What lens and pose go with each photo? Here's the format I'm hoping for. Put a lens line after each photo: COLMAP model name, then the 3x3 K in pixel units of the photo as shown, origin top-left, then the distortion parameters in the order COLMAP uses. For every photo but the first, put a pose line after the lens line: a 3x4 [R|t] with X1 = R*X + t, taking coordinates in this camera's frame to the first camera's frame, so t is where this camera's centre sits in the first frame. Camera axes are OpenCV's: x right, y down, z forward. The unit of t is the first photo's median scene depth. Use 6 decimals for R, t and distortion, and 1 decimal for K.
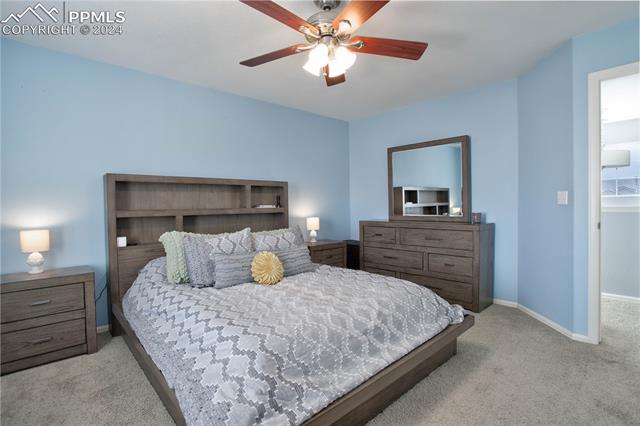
lens RADIAL K [[316.2, 0, 321.4], [0, 316.2, 205.8], [0, 0, 1]] dist [-0.082574, 0.052208]
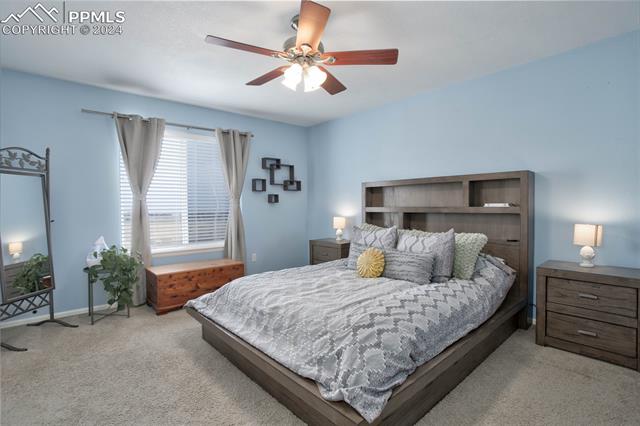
lens RADIAL K [[316.2, 0, 321.4], [0, 316.2, 205.8], [0, 0, 1]] dist [-0.082574, 0.052208]
pose [[-0.018596, 0.009302, -0.999784, 0.648603], [0.006320, 0.999938, 0.009186, -0.006913], [0.999807, -0.006148, -0.018653, 0.609103]]
